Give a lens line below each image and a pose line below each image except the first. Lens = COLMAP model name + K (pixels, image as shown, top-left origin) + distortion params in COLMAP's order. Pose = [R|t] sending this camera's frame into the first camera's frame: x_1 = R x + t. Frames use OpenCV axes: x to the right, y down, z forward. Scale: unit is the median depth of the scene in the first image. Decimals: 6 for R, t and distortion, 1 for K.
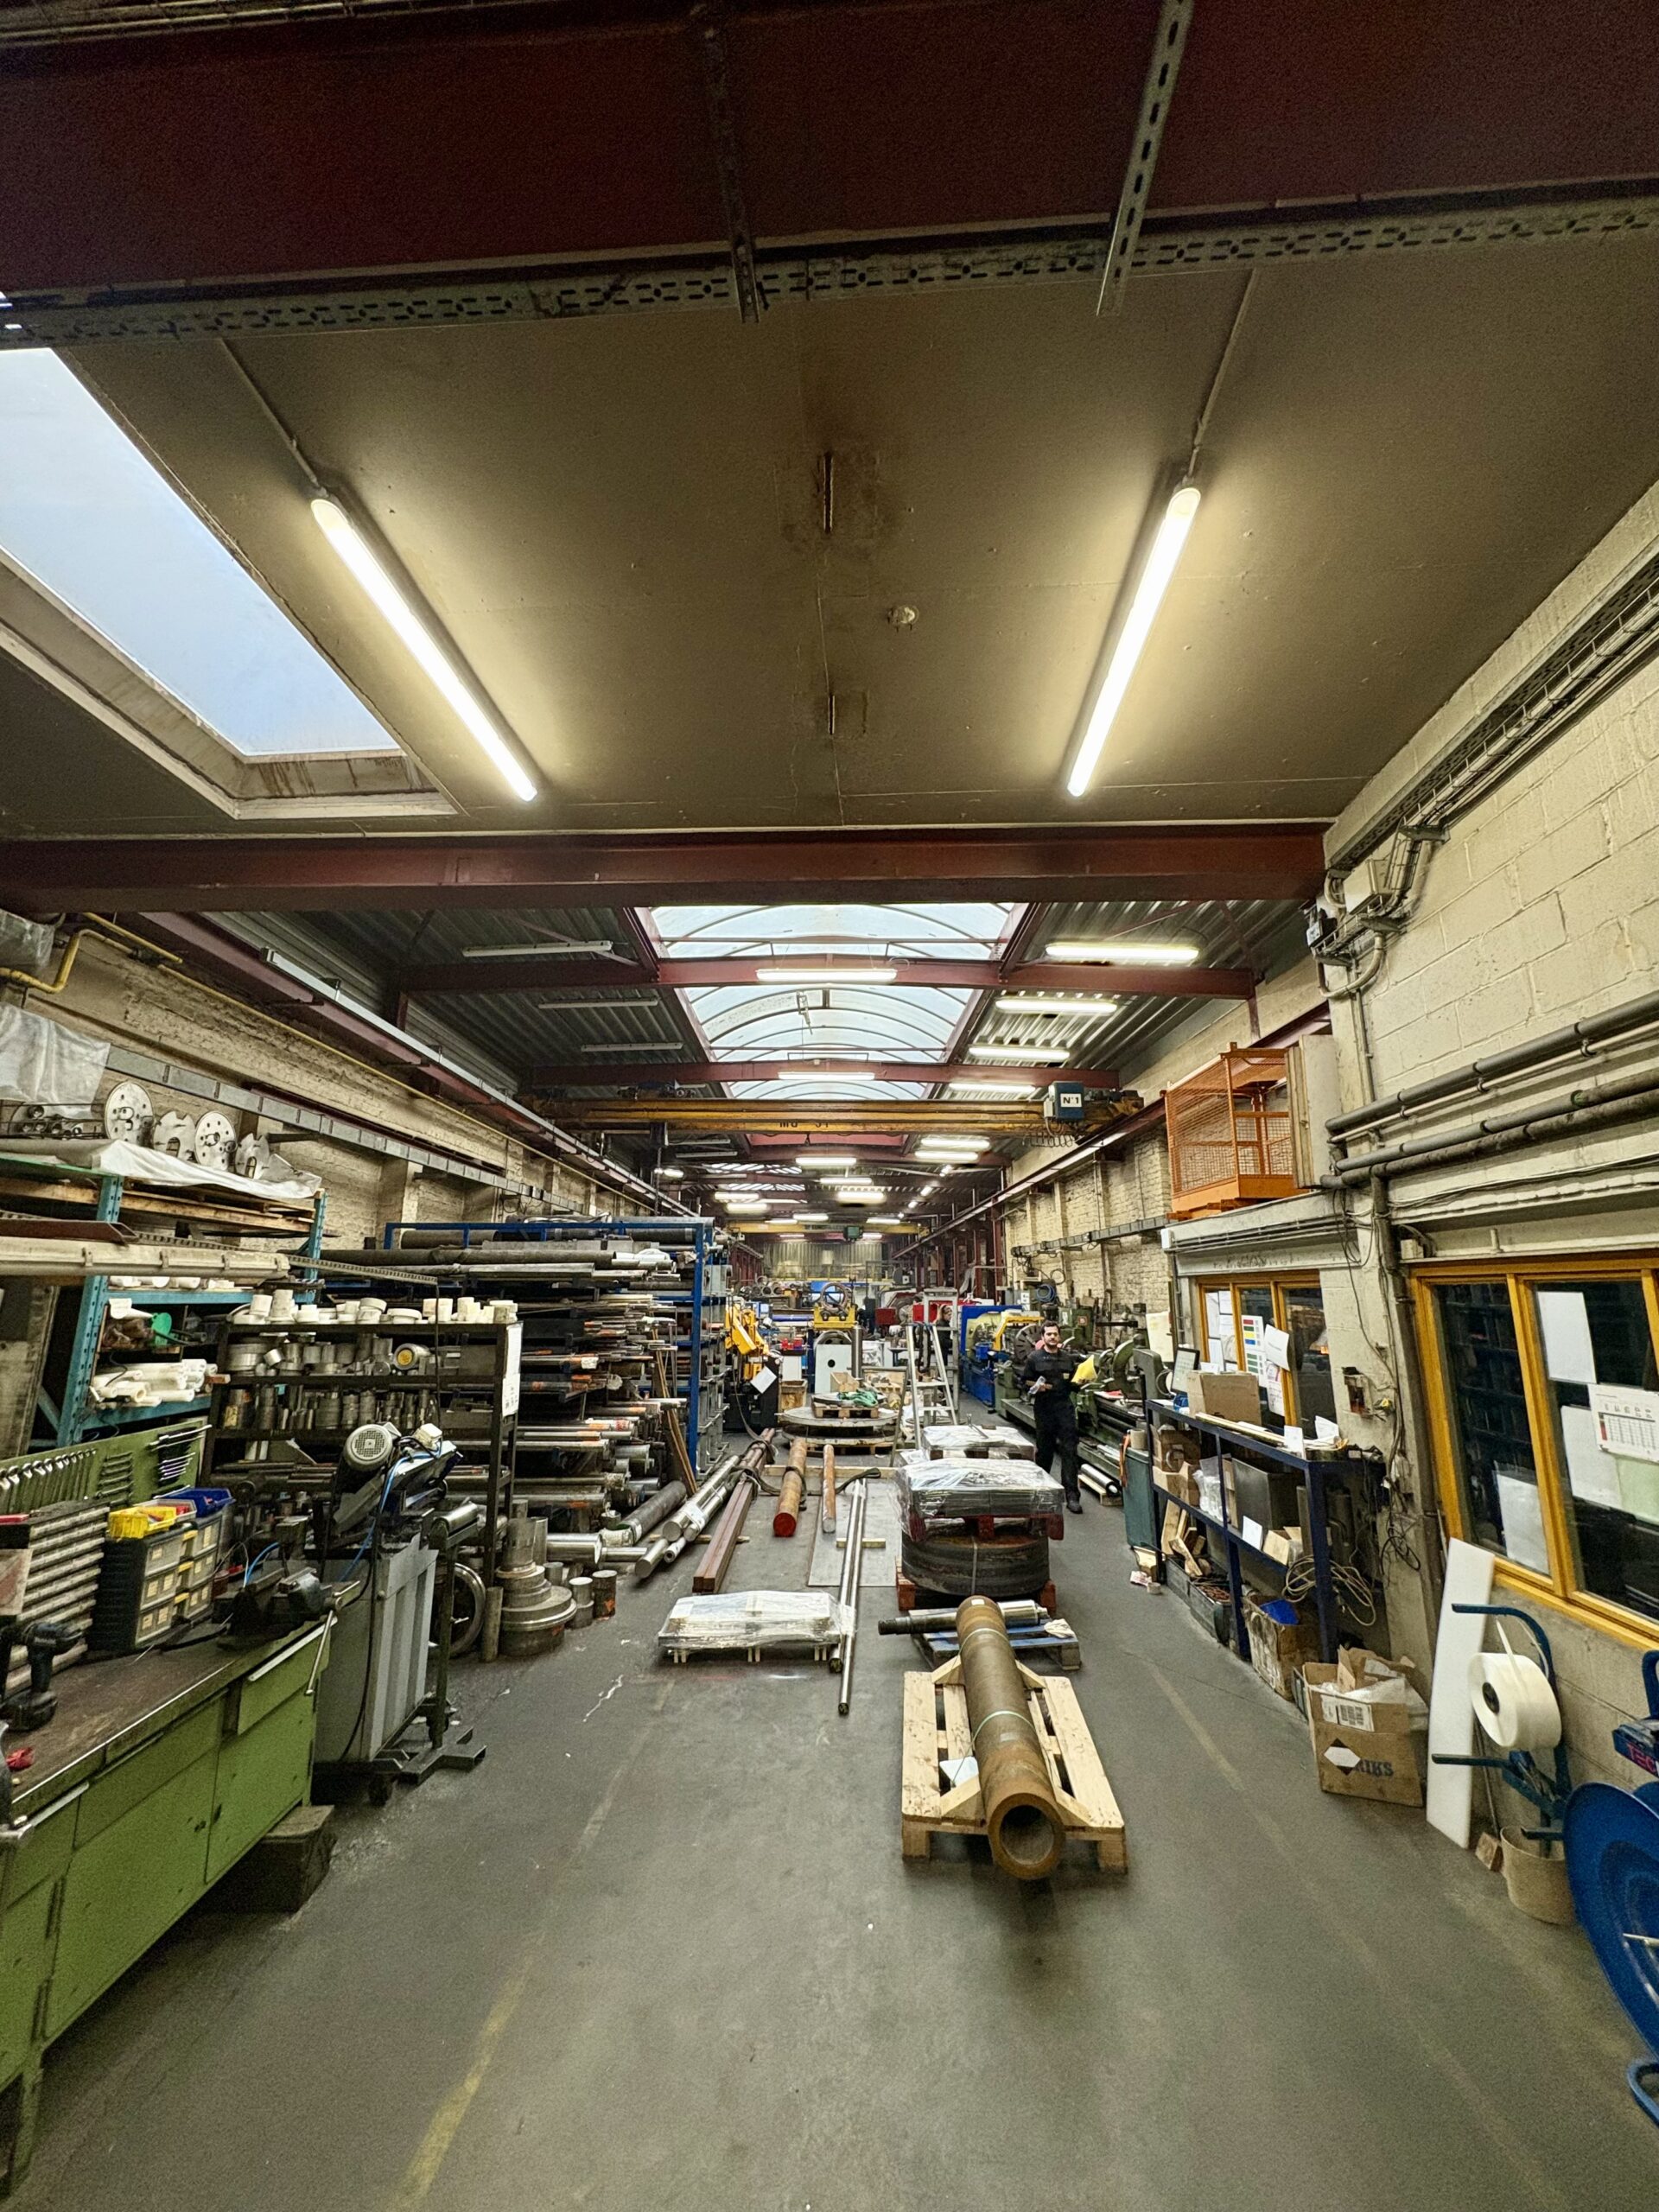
lens RADIAL K [[889.2, 0, 828.3], [0, 889.2, 1101.9], [0, 0, 1]] dist [0.000642, 0.000308]
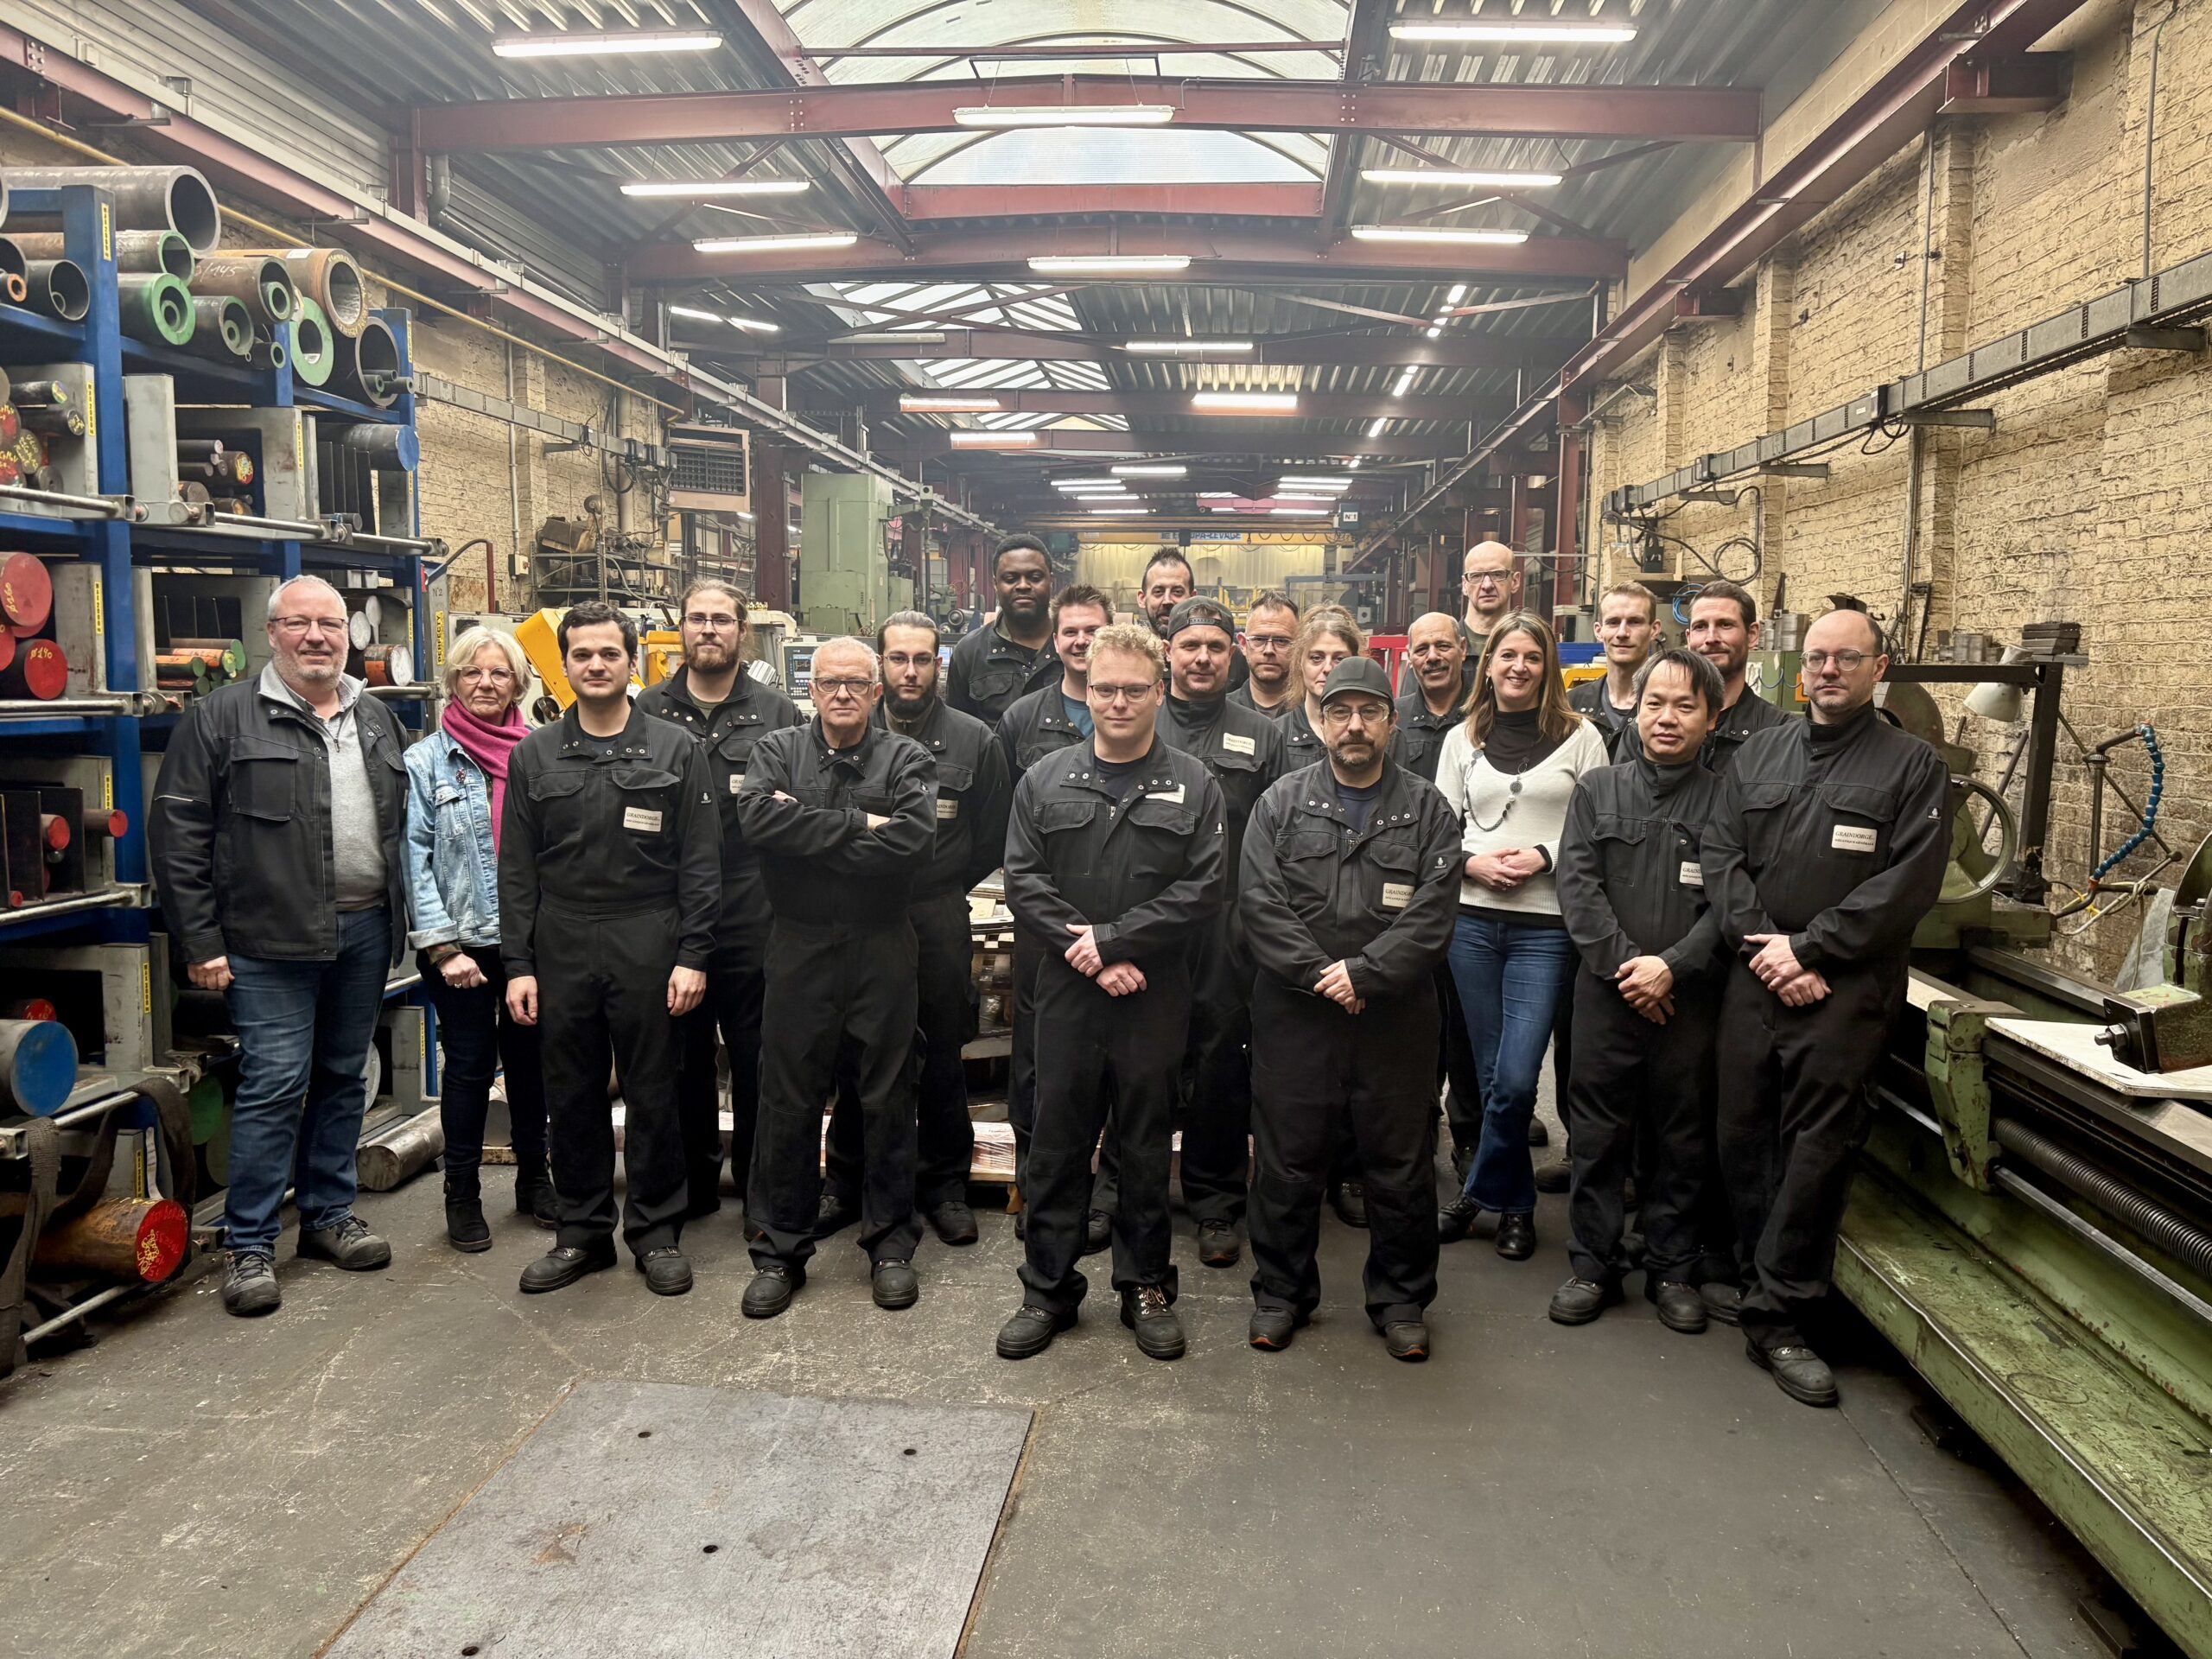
lens RADIAL K [[1684.1, 0, 1120.5], [0, 1684.1, 839.0], [0, 0, 1]] dist [0.039673, -0.014381]
pose [[0.996857, 0.017891, -0.077180, 0.226569], [0.007395, 0.948905, 0.315477, 0.268972], [0.078881, -0.315056, 0.945789, 1.005901]]
